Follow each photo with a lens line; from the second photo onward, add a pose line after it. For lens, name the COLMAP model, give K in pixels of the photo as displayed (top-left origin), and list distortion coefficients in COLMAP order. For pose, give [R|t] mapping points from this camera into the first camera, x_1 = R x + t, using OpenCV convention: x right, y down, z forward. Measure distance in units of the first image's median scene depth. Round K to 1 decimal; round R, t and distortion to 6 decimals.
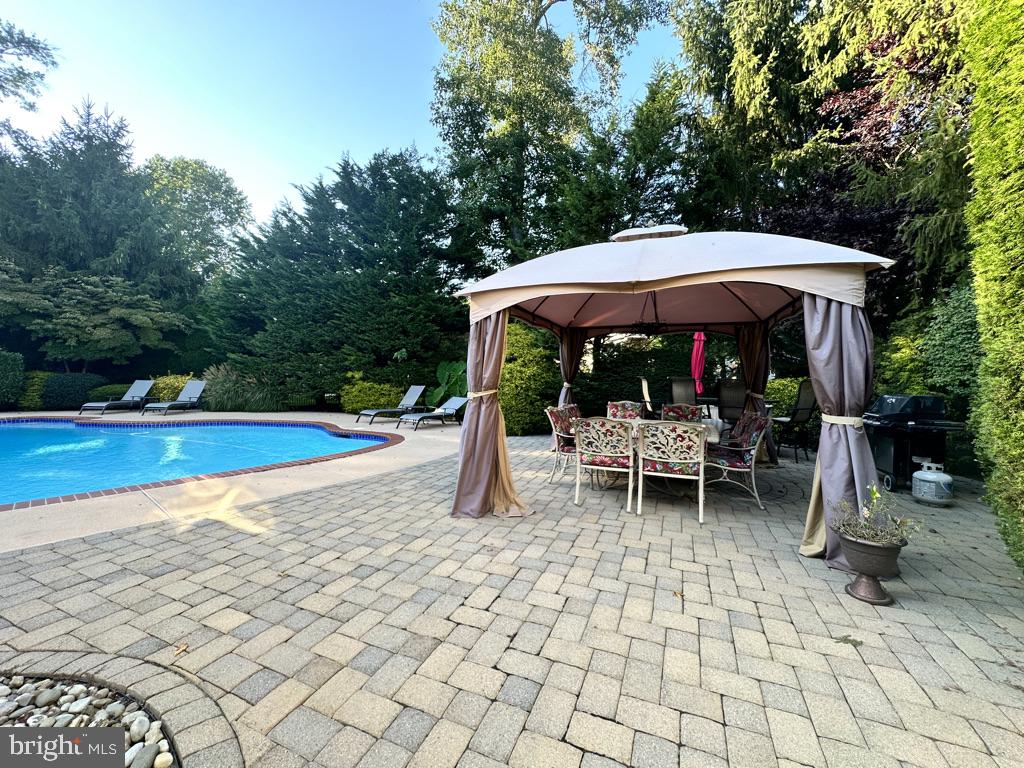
lens RADIAL K [[406.3, 0, 509.1], [0, 406.3, 386.8], [0, 0, 1]] dist [-0.006067, 0.001158]
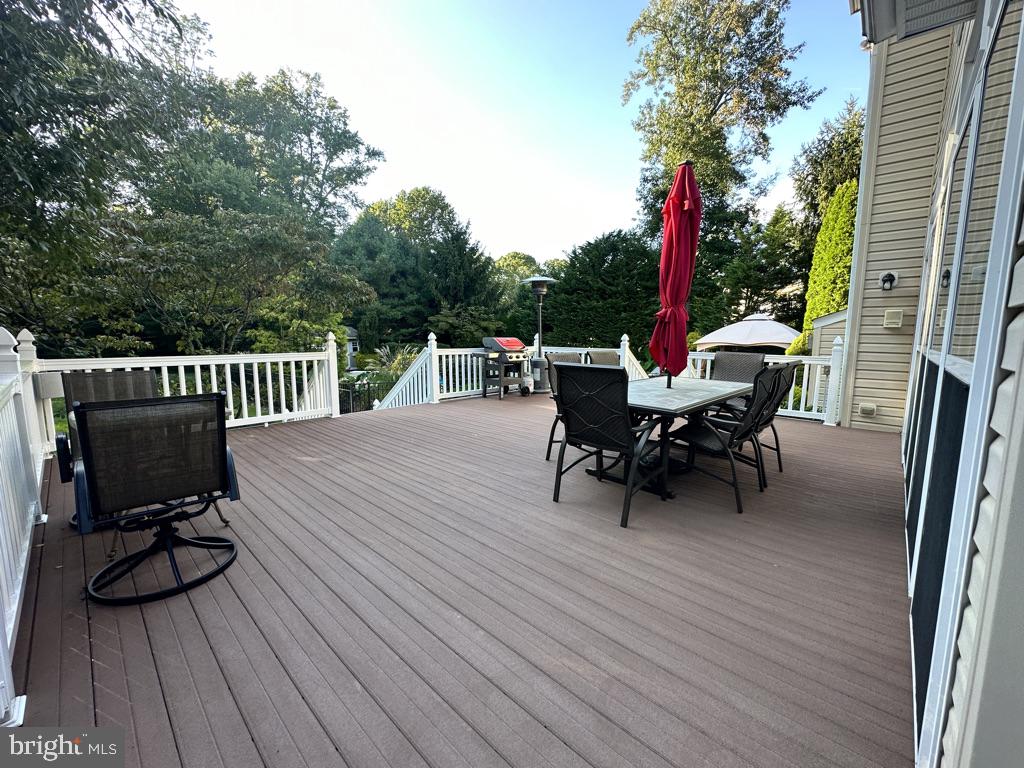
lens RADIAL K [[406.3, 0, 514.4], [0, 406.3, 382.6], [0, 0, 1]] dist [-0.006067, 0.001158]
pose [[0.949626, 0.024192, -0.312450, -0.274262], [0.000625, 0.996868, 0.079084, -0.083178], [0.313385, -0.075296, 0.946636, -1.661016]]
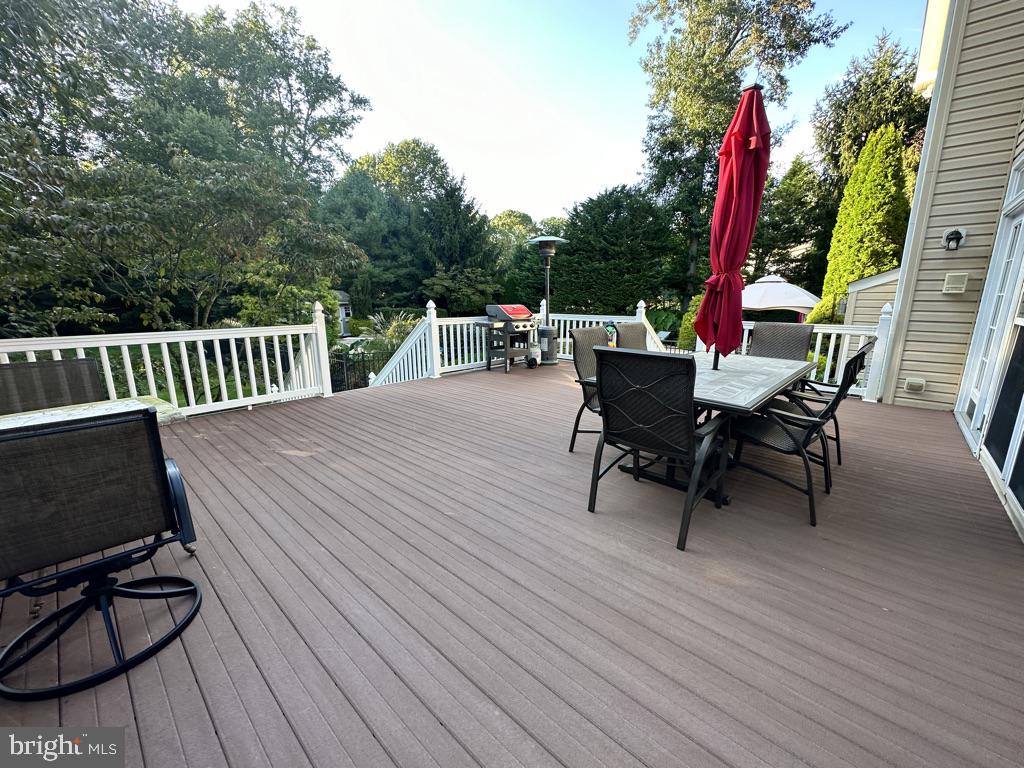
lens RADIAL K [[406.3, 0, 513.8], [0, 406.3, 382.8], [0, 0, 1]] dist [-0.006067, 0.001158]
pose [[0.952468, 0.044918, -0.301308, -0.324936], [0.007049, 0.985555, 0.169206, -0.097510], [0.304556, -0.163287, 0.938394, -1.592099]]
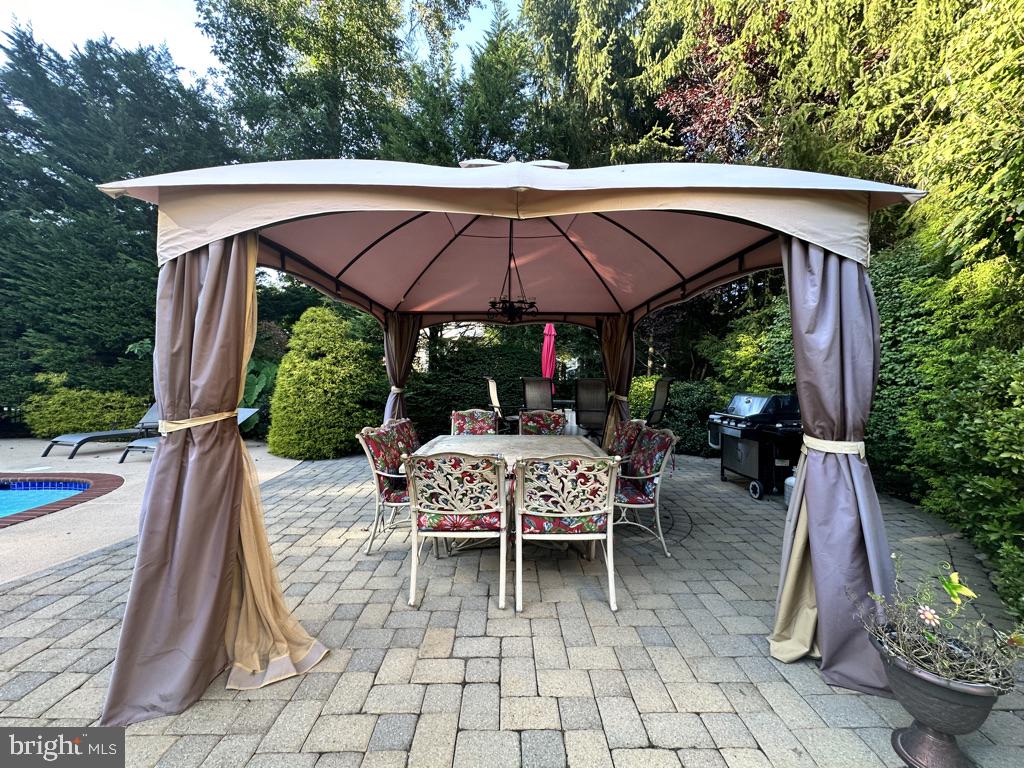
lens RADIAL K [[406.3, 0, 513.9], [0, 406.3, 383.2], [0, 0, 1]] dist [-0.006067, 0.001158]
pose [[0.914255, -0.017127, 0.404776, 0.042352], [0.020237, 0.999789, -0.003405, -0.009600], [-0.404633, 0.011304, 0.914409, 0.250064]]
